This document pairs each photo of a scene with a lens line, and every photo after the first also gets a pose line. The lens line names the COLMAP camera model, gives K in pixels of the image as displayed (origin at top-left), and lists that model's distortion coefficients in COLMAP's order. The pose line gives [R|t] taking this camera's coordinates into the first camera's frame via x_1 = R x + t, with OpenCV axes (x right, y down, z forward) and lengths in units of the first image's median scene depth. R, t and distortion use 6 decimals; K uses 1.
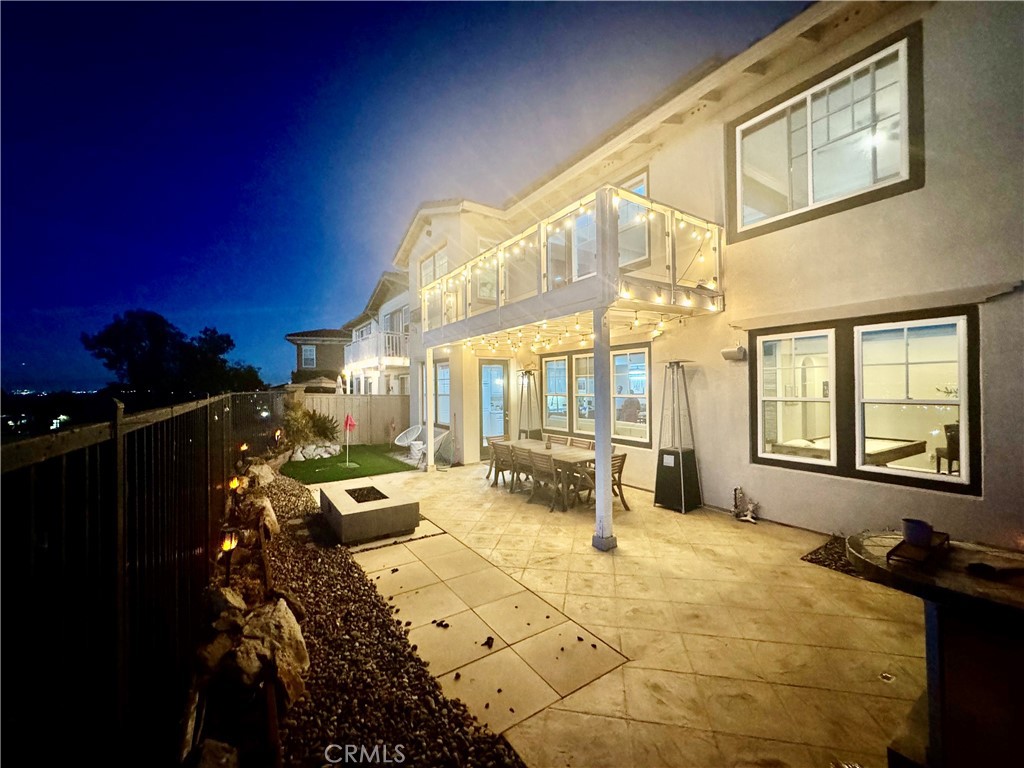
lens RADIAL K [[412.3, 0, 515.5], [0, 412.3, 382.1], [0, 0, 1]] dist [-0.010885, -0.000069]
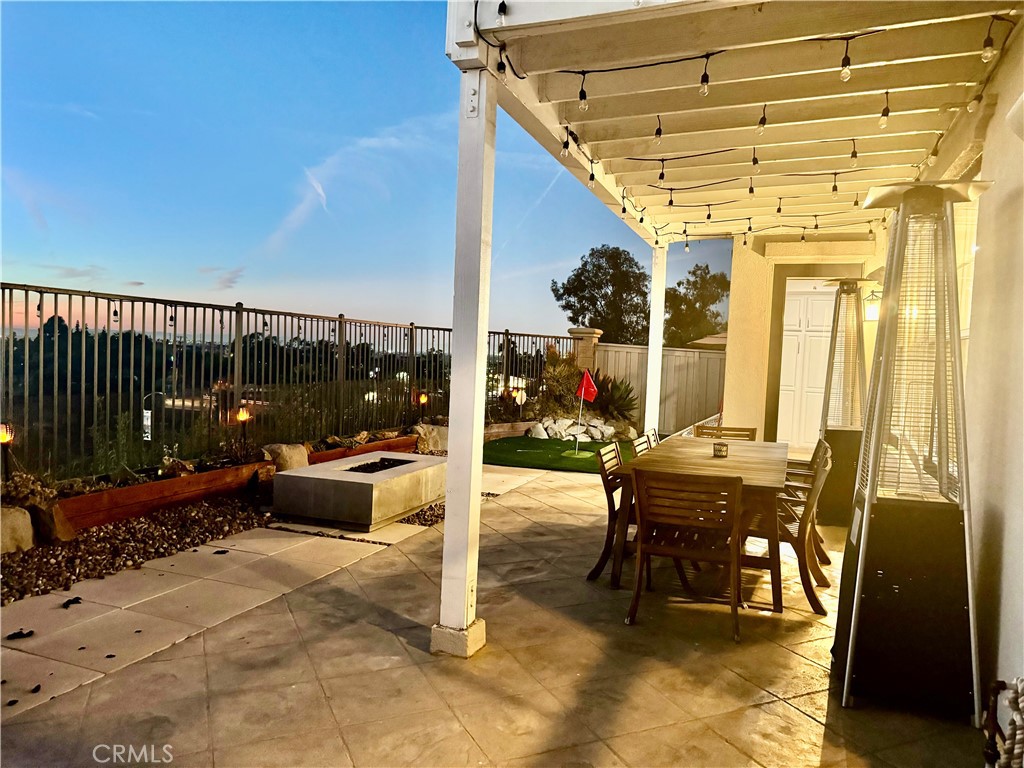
lens RADIAL K [[719.4, 0, 510.3], [0, 719.4, 385.4], [0, 0, 1]] dist [0.062567, -0.075432]
pose [[0.569846, 0.065251, -0.819157, 0.796635], [-0.030915, 0.997839, 0.057978, 0.076966], [0.821170, -0.007714, 0.570632, 0.581648]]
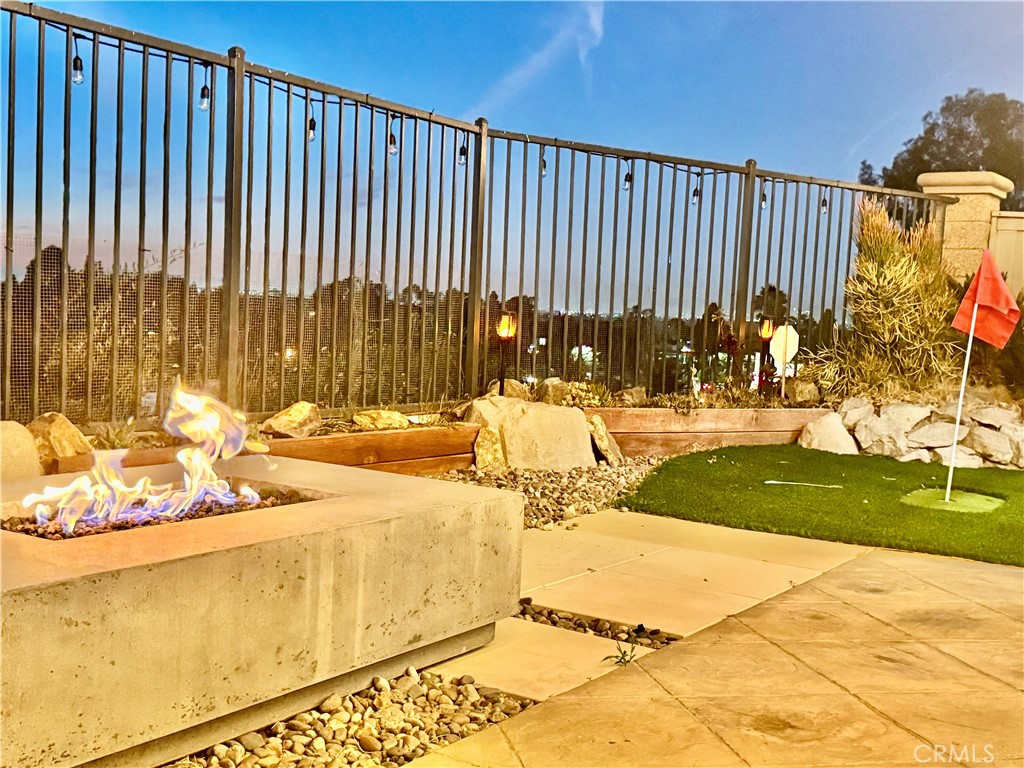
lens RADIAL K [[1226.1, 0, 512.4], [0, 1226.1, 387.1], [0, 0, 1]] dist [0.093638, 0.000000]
pose [[0.384802, 0.087805, -0.918813, 0.151356], [-0.042323, 0.996096, 0.077466, 0.203958], [0.922028, 0.009078, 0.387016, 1.065510]]
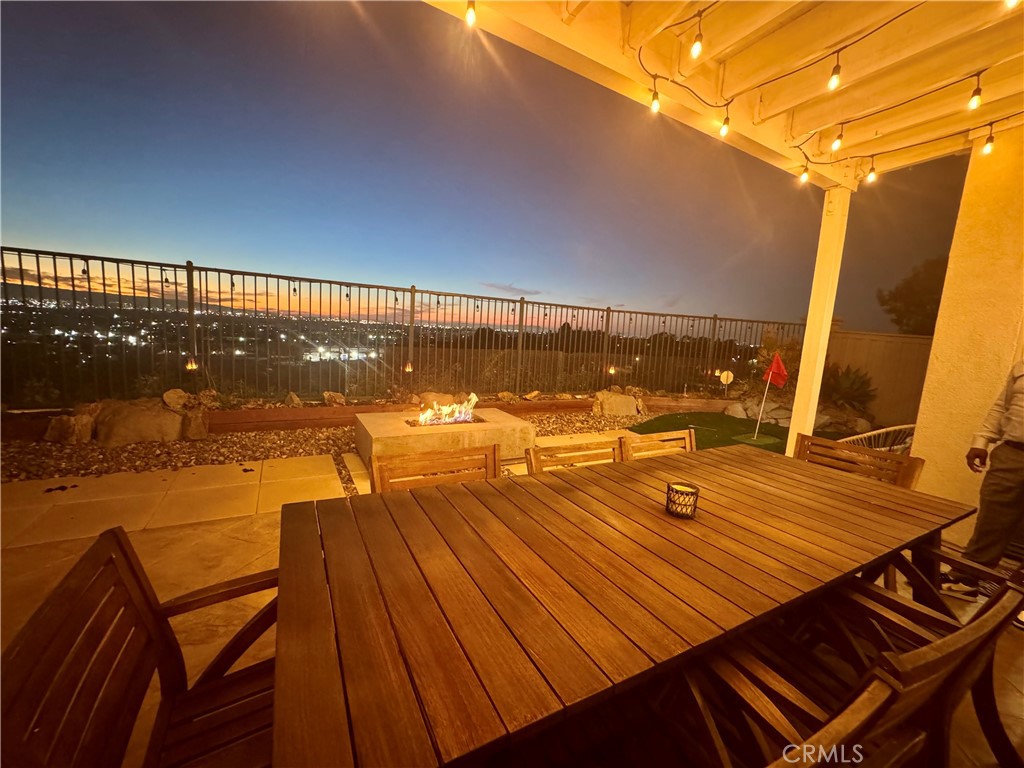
lens RADIAL K [[412.3, 0, 514.1], [0, 412.3, 384.6], [0, 0, 1]] dist [-0.010885, -0.000069]
pose [[-0.088199, 0.136893, -0.986652, 0.403634], [-0.049358, 0.988694, 0.141589, 0.105809], [0.994879, 0.061187, -0.080445, 1.336872]]
